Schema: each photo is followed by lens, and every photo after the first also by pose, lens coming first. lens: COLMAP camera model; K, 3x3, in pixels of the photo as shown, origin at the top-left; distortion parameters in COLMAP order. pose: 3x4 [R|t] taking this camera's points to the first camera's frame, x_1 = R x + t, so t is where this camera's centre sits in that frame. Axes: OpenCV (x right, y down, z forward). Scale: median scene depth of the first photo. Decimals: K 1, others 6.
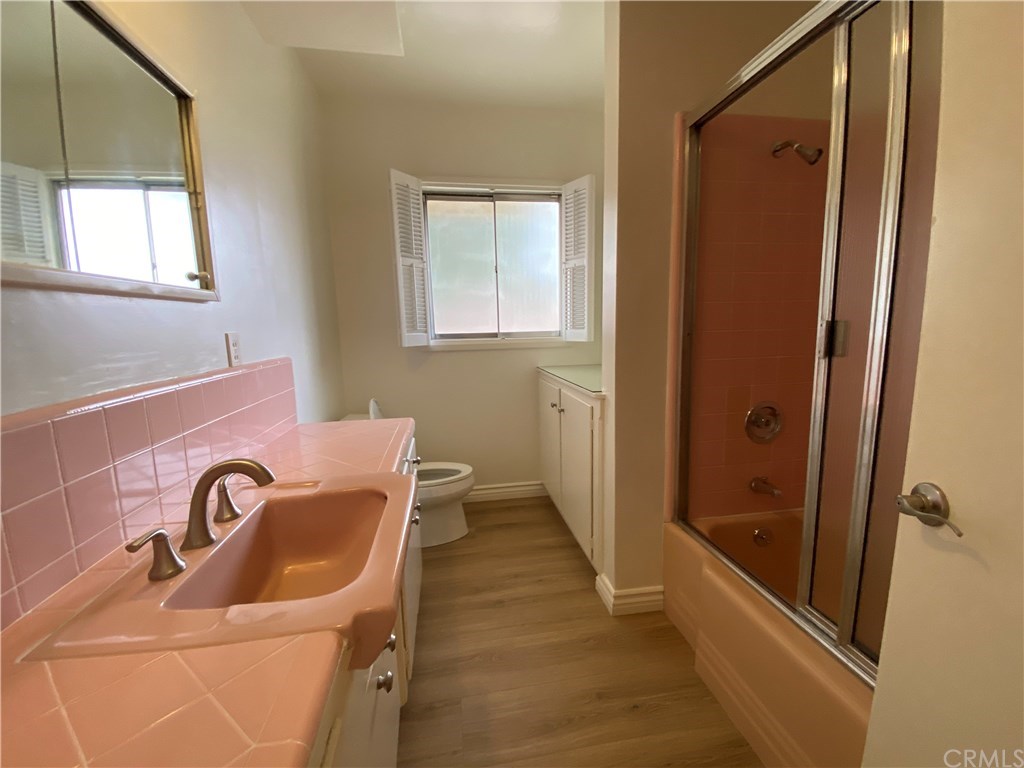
lens RADIAL K [[409.6, 0, 514.5], [0, 409.6, 386.0], [0, 0, 1]] dist [-0.002008, -0.006851]
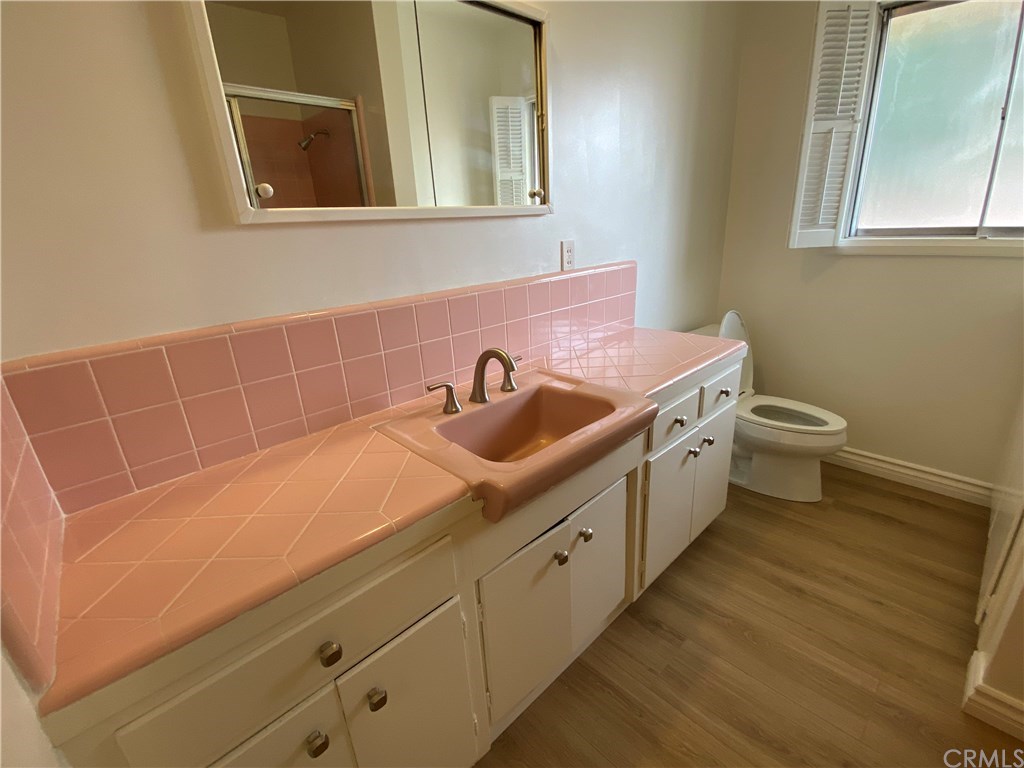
lens RADIAL K [[449.3, 0, 510.1], [0, 449.3, 383.8], [0, 0, 1]] dist [0.002389, -0.006647]
pose [[0.560505, 0.258282, -0.786844, 0.205826], [-0.076972, 0.962257, 0.261031, -0.037098], [0.824566, -0.085744, 0.559230, 0.074912]]
